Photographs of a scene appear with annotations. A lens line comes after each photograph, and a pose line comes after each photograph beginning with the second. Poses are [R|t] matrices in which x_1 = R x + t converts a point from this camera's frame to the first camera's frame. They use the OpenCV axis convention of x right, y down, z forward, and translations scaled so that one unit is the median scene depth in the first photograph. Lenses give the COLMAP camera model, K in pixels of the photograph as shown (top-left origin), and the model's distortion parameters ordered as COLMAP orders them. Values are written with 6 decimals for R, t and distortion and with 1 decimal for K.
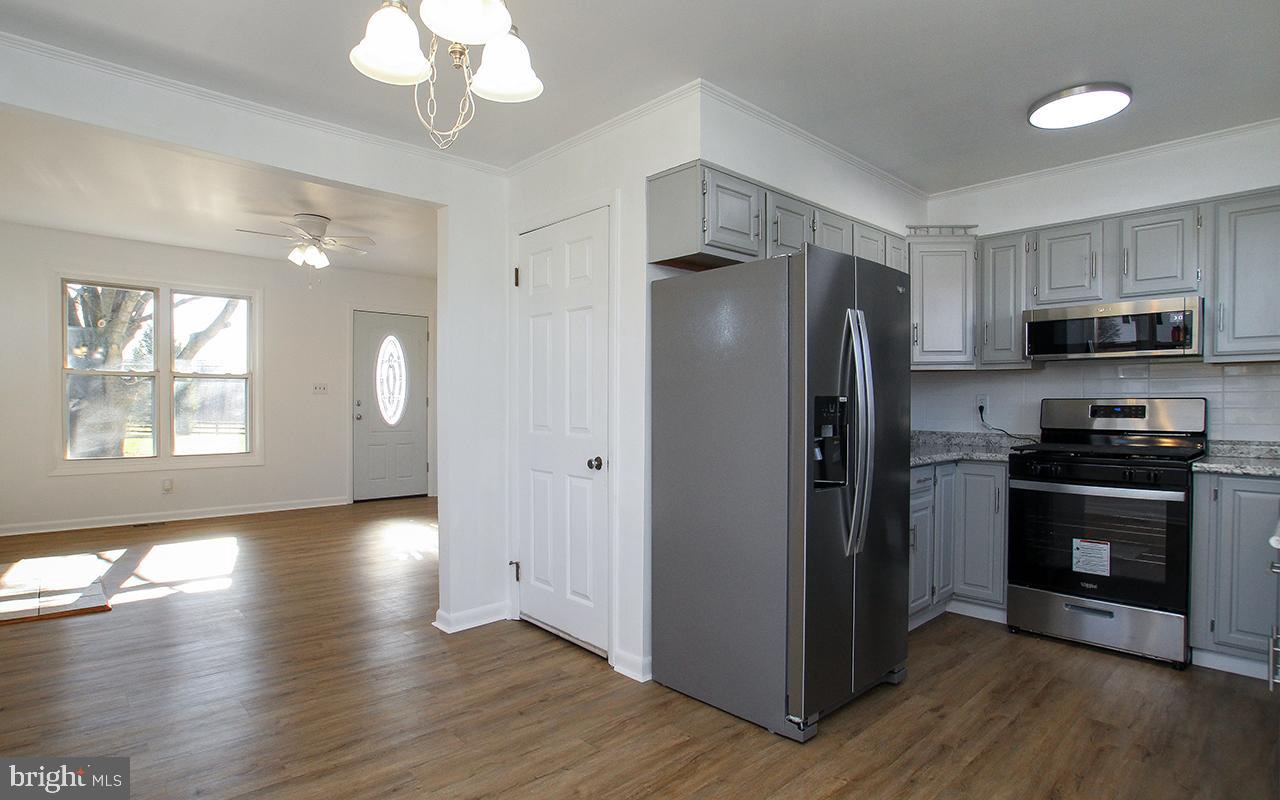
lens RADIAL K [[654.7, 0, 596.0], [0, 654.7, 414.4], [0, 0, 1]] dist [-0.051987, 0.019232]
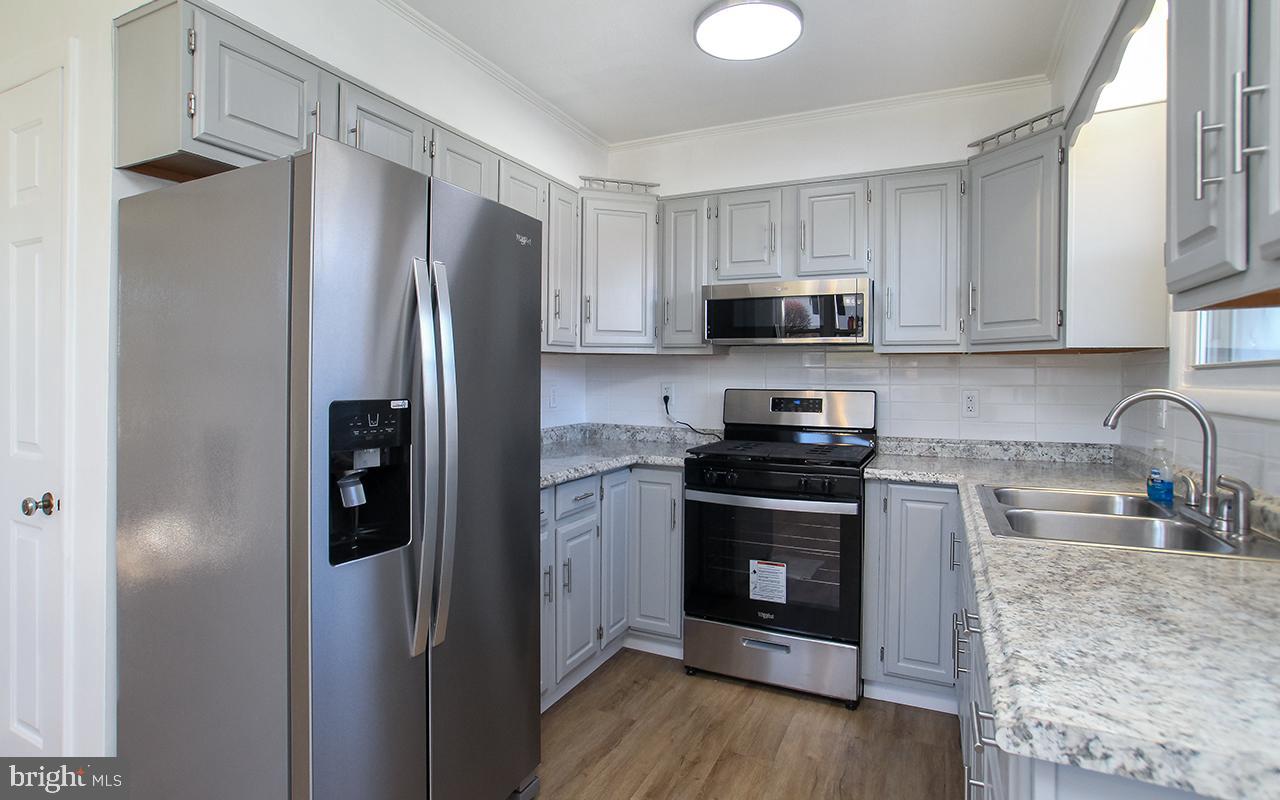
lens RADIAL K [[654.7, 0, 617.3], [0, 654.7, 379.0], [0, 0, 1]] dist [-0.051987, 0.019232]
pose [[0.924336, 0.005282, 0.381543, 0.261709], [0.000124, 0.999900, -0.014141, -0.030051], [-0.381580, 0.013118, 0.924243, 0.277957]]
